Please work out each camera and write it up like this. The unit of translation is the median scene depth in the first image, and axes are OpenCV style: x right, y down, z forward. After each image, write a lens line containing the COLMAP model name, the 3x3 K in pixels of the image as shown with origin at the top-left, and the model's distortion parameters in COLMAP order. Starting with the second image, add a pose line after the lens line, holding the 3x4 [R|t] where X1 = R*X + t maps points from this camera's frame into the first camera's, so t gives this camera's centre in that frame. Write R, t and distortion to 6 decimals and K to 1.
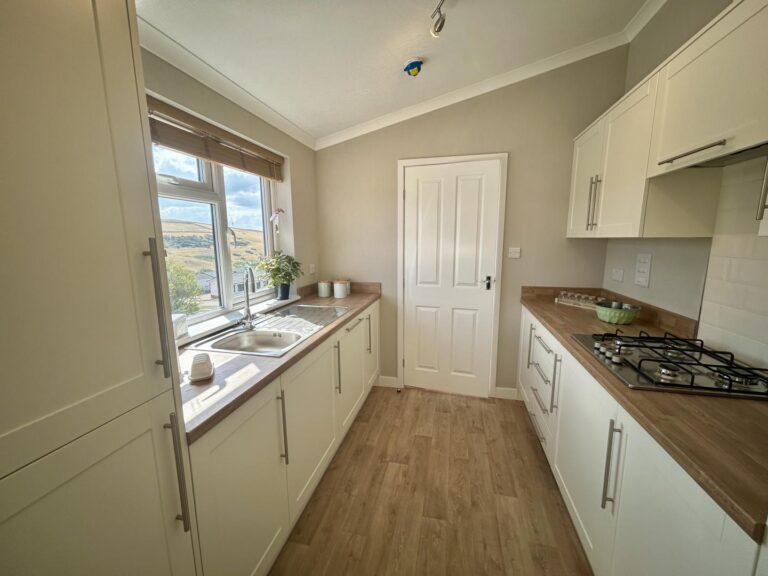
lens RADIAL K [[310.2, 0, 383.9], [0, 310.2, 287.1], [0, 0, 1]] dist [0.003989, -0.000828]
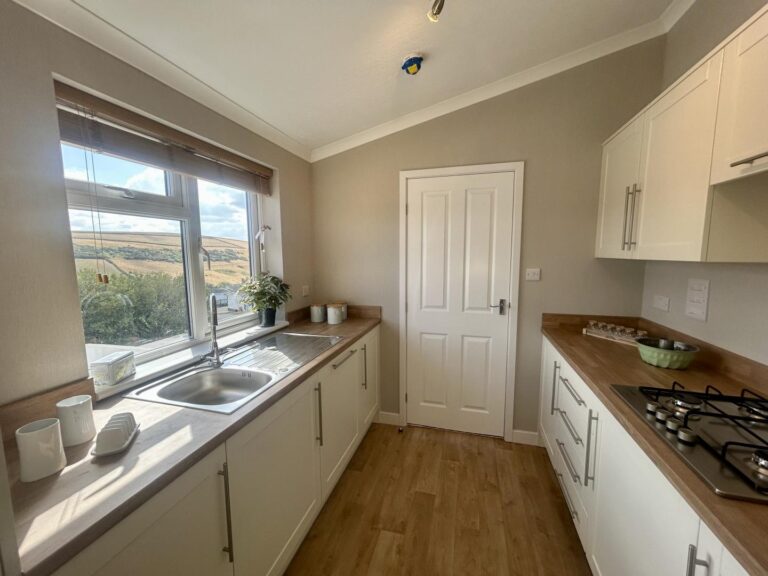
lens RADIAL K [[310.2, 0, 383.6], [0, 310.2, 287.3], [0, 0, 1]] dist [0.003989, -0.000828]
pose [[0.998827, 0.006111, -0.048033, 0.058111], [-0.008301, 0.998928, -0.045535, -0.041422], [0.047703, 0.045880, 0.997807, 0.149371]]
